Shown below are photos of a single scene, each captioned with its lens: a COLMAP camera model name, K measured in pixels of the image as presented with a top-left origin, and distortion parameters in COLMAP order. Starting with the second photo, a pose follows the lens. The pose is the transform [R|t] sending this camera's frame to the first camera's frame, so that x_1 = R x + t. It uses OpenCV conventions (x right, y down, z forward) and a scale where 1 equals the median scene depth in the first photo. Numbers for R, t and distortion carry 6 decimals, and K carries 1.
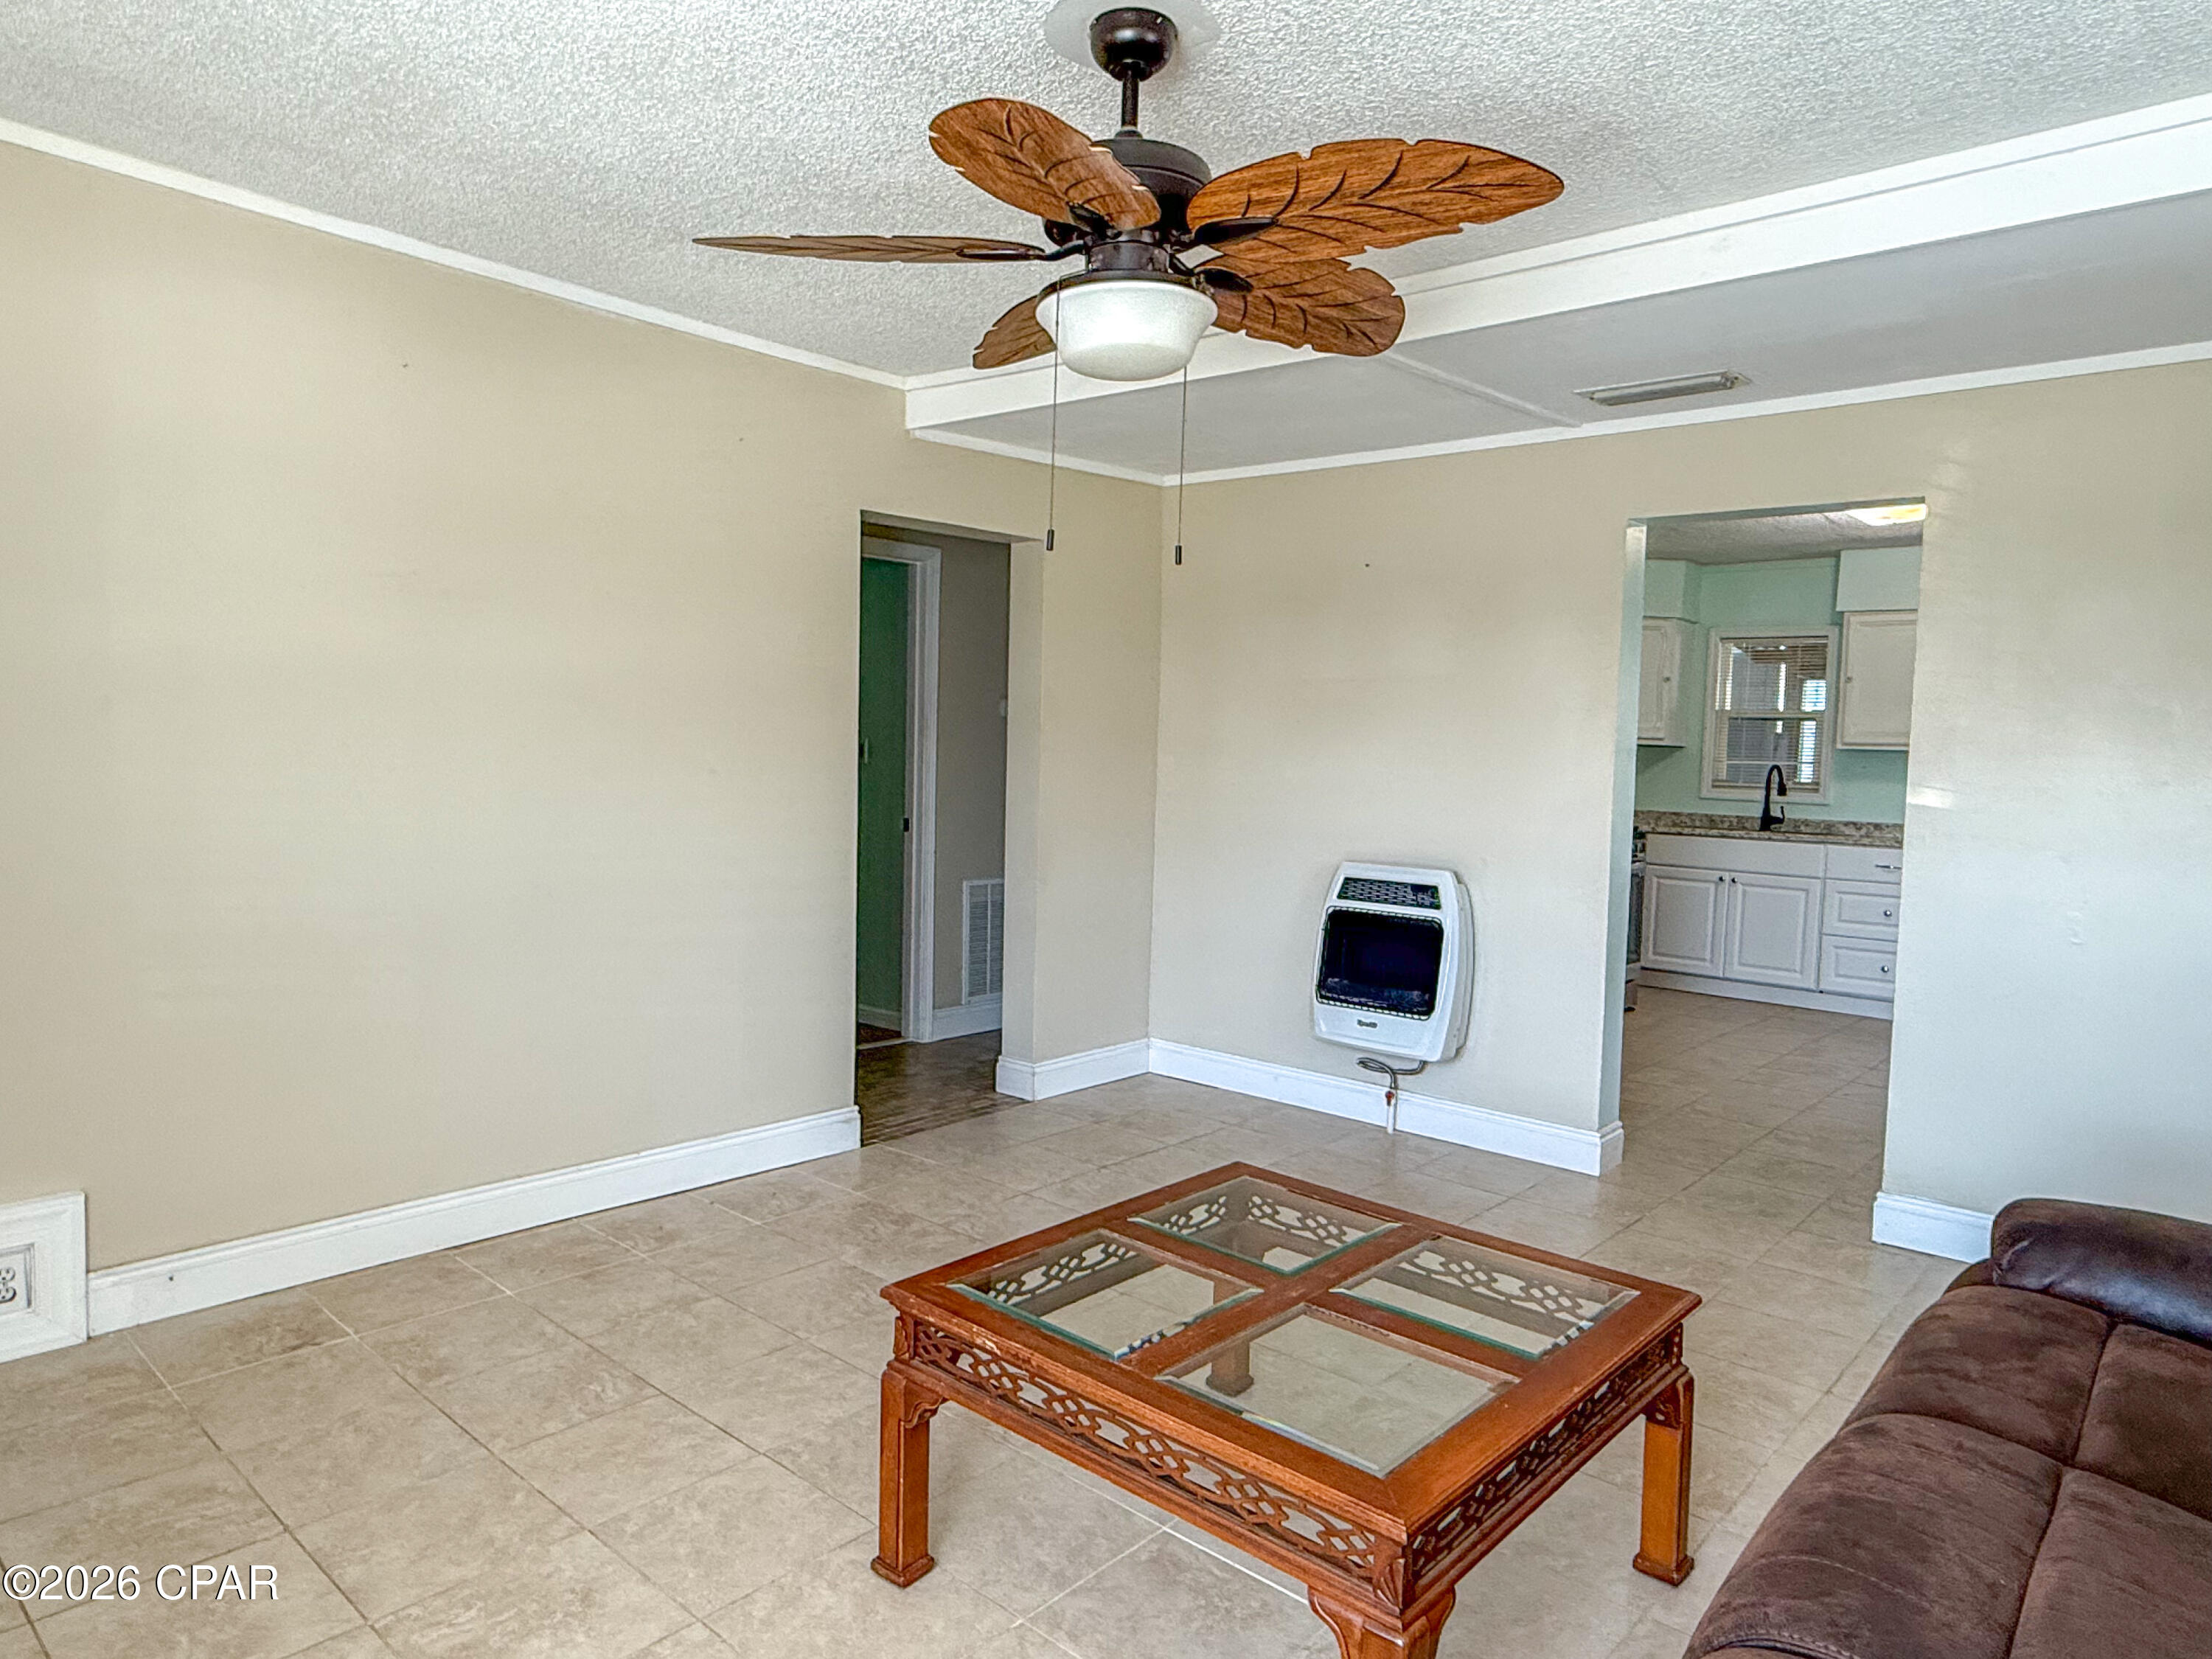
lens RADIAL K [[1355.7, 0, 1106.0], [0, 1355.7, 829.5], [0, 0, 1]] dist [-0.004096, -0.001175]
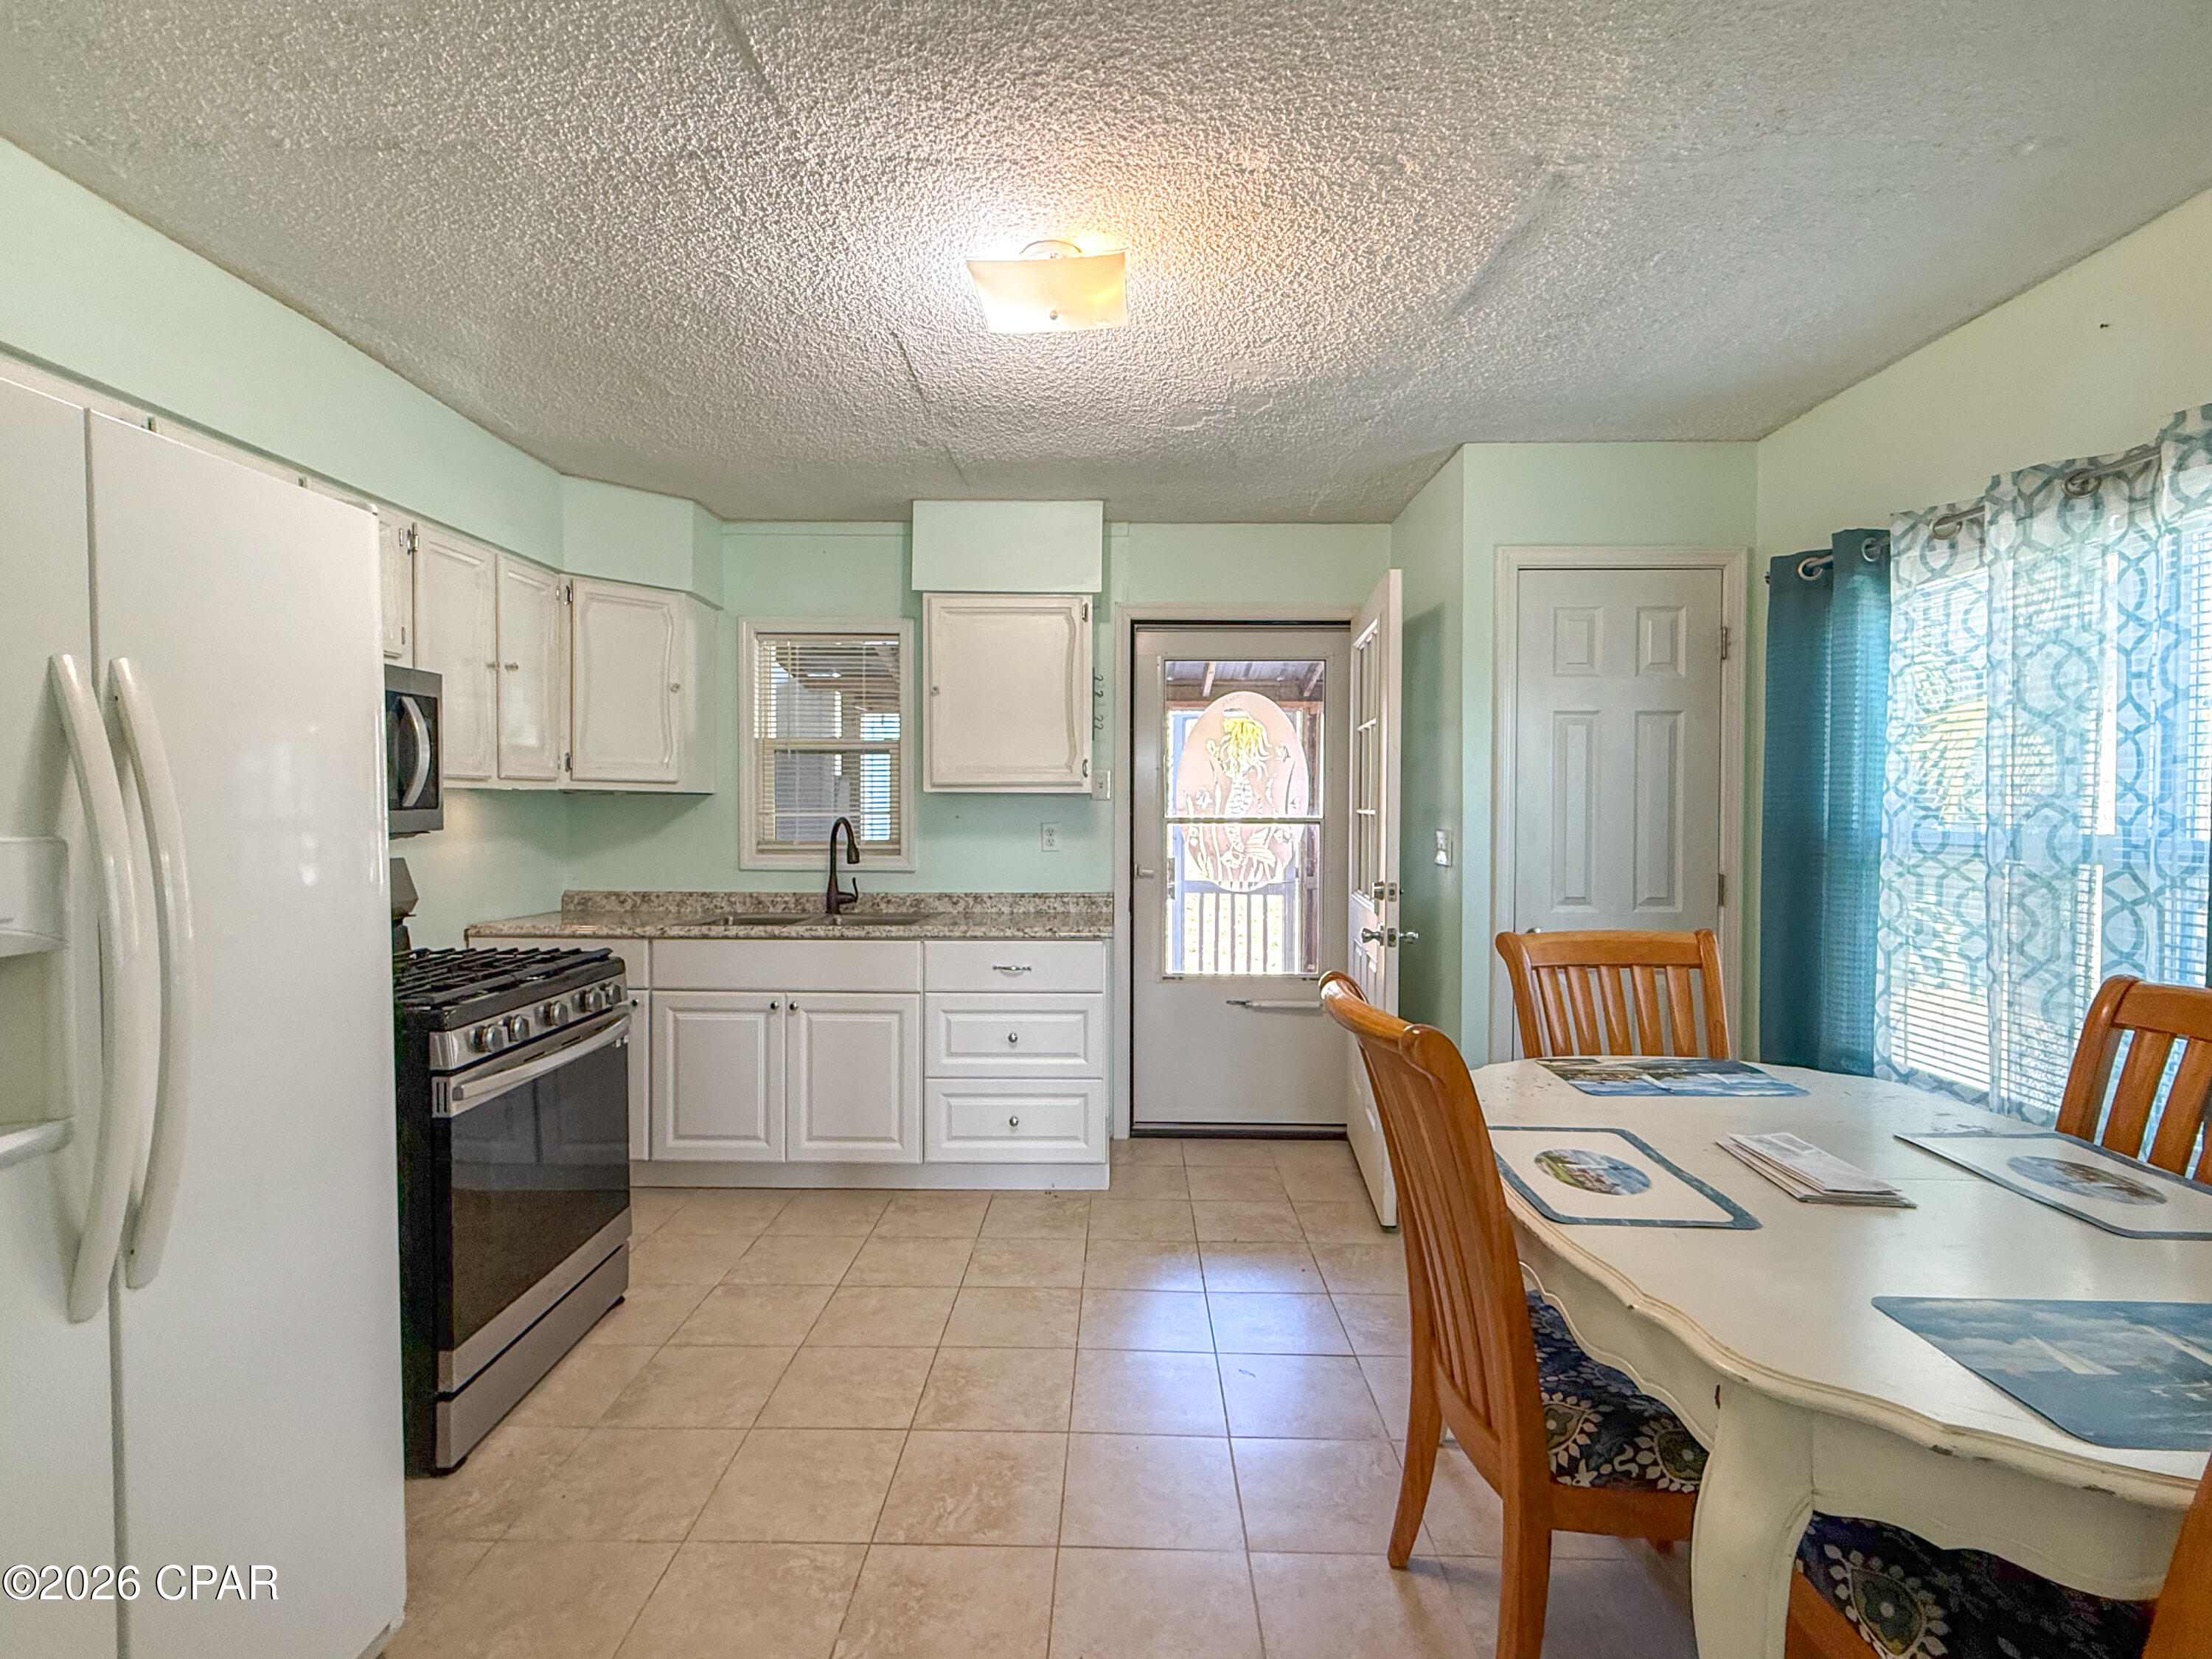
lens RADIAL K [[1029.8, 0, 1106.0], [0, 1029.8, 829.5], [0, 0, 1]] dist [-0.028283, 0.071635]
pose [[0.747346, -0.039348, 0.663270, 0.251504], [0.060523, 0.998126, -0.008982, -0.029234], [-0.661673, 0.046856, 0.748327, 0.527524]]
